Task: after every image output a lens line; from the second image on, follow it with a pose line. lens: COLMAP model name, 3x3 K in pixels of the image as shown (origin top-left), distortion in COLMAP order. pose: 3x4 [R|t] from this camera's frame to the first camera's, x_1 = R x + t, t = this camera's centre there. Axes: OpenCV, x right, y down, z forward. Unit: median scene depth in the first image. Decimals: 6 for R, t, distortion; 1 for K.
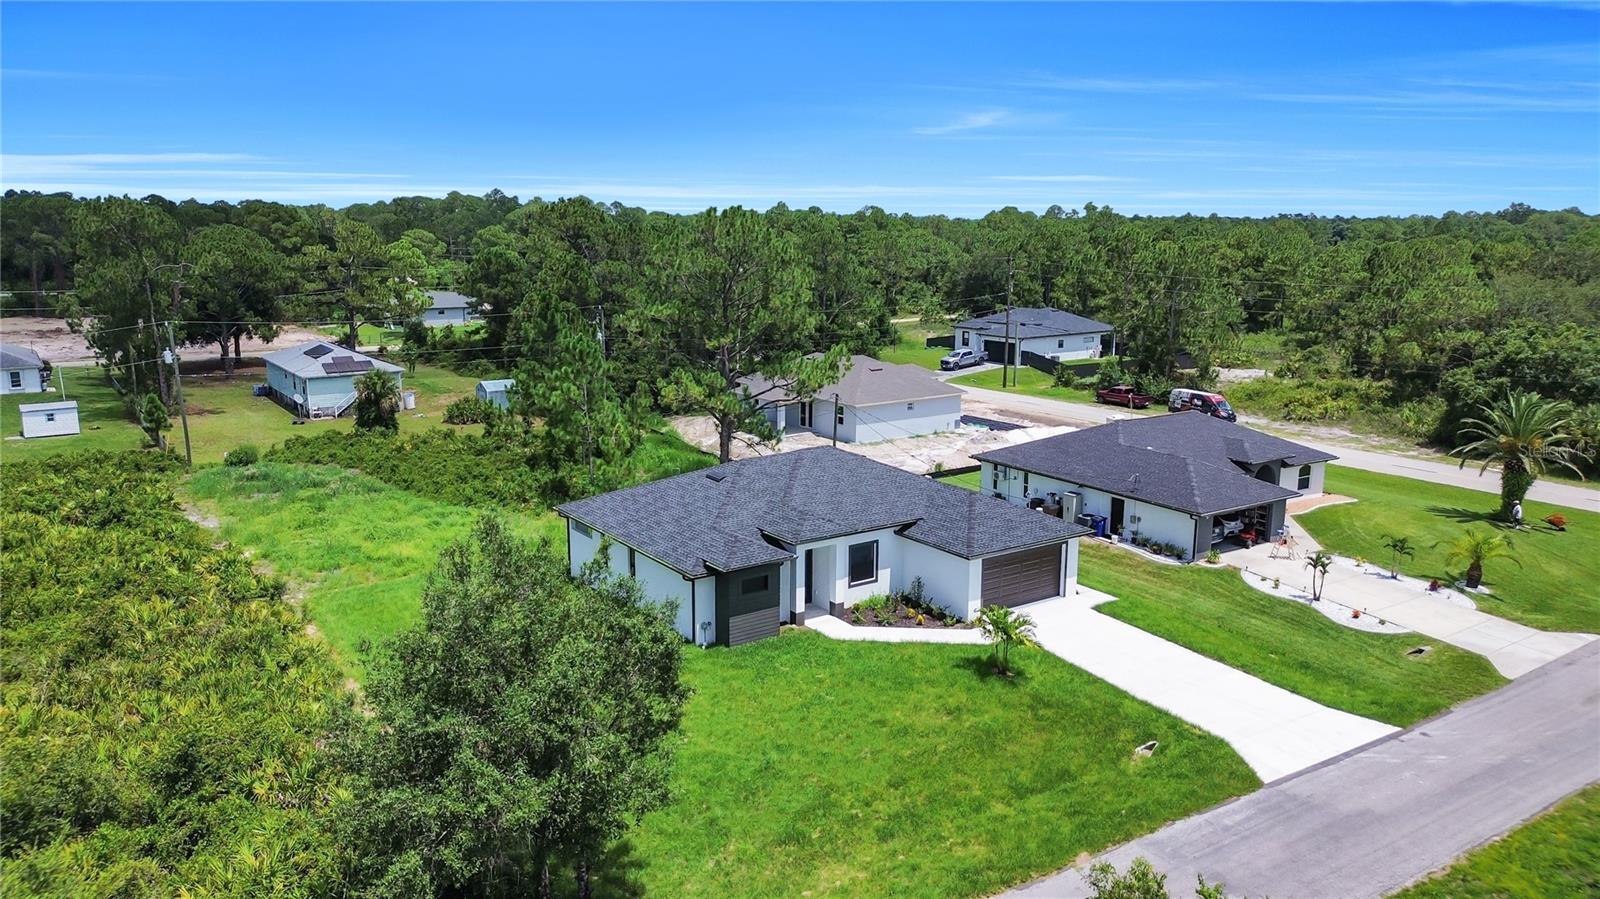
lens RADIAL K [[1131.7, 0, 800.0], [0, 1131.7, 449.5], [0, 0, 1]] dist [0.054543, -0.045985]
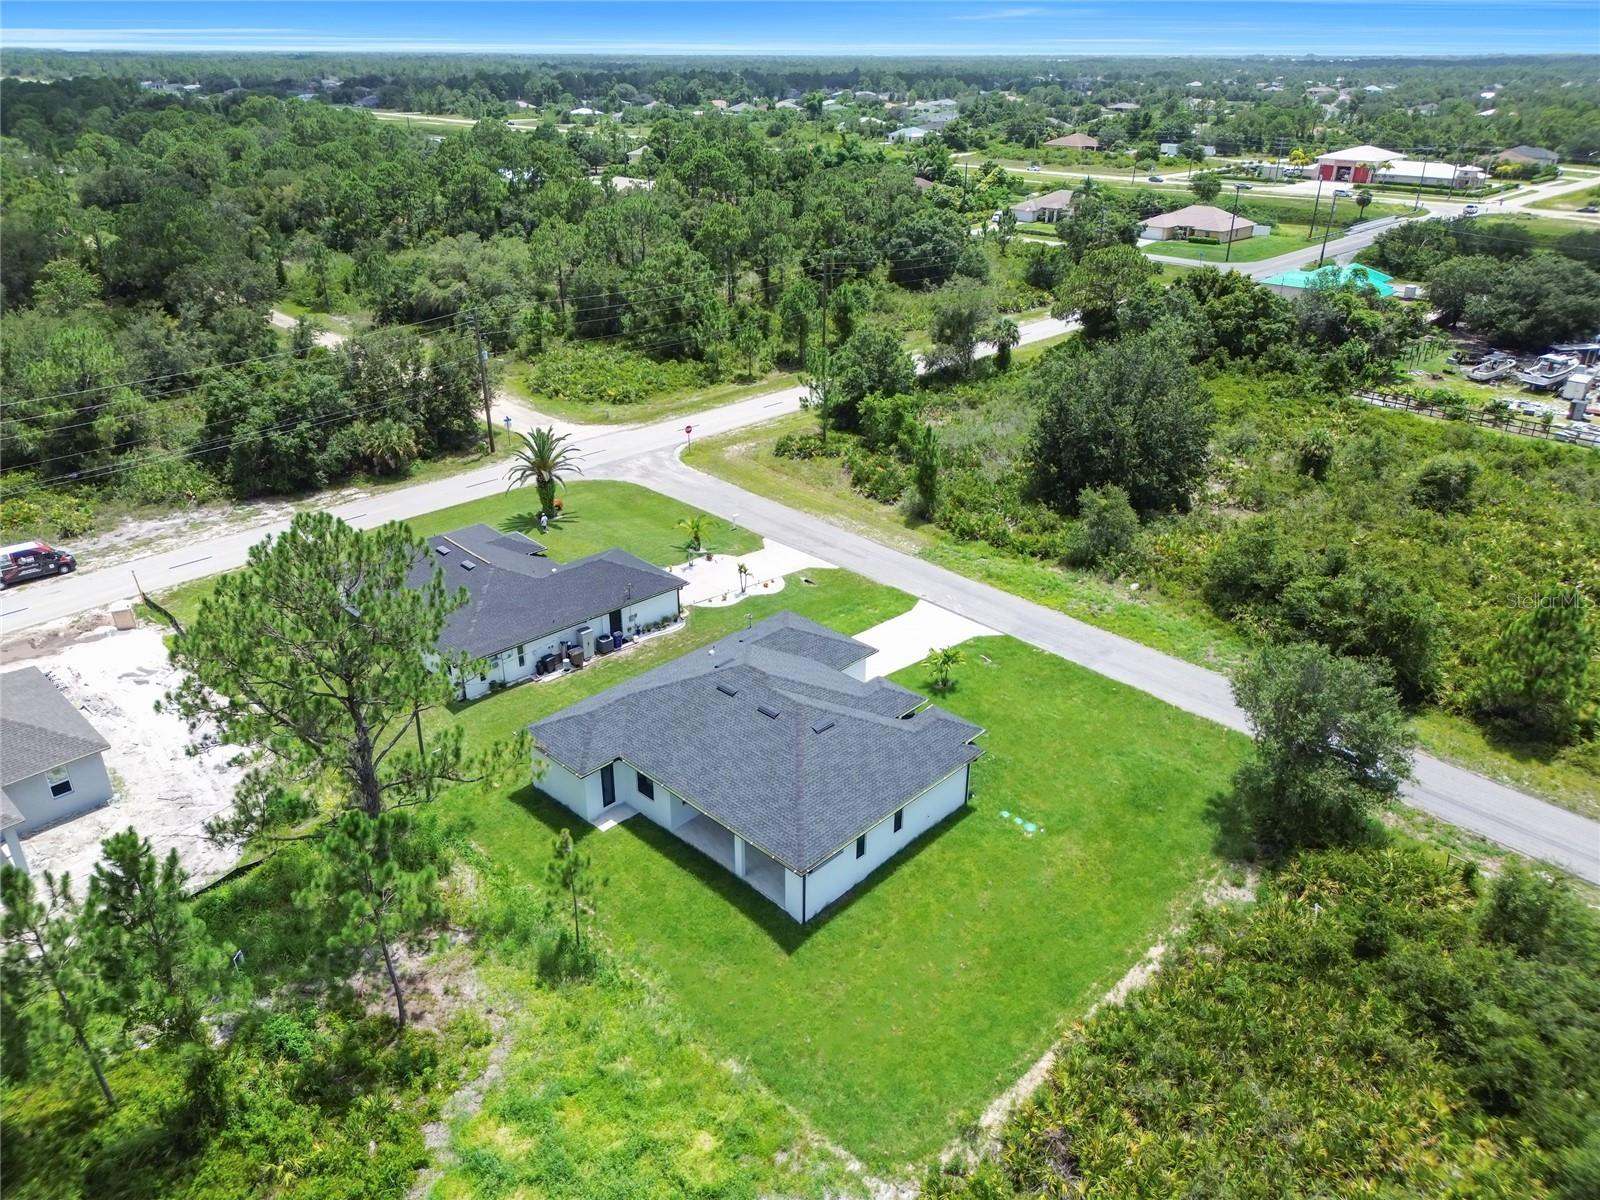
lens RADIAL K [[1124.5, 0, 800.0], [0, 1124.5, 600.0], [0, 0, 1]] dist [0.072820, -0.082485]
pose [[-0.182788, -0.429718, 0.884269, -0.864846], [0.189834, 0.867070, 0.460601, -0.515597], [-0.964651, 0.252057, -0.076915, 0.975340]]
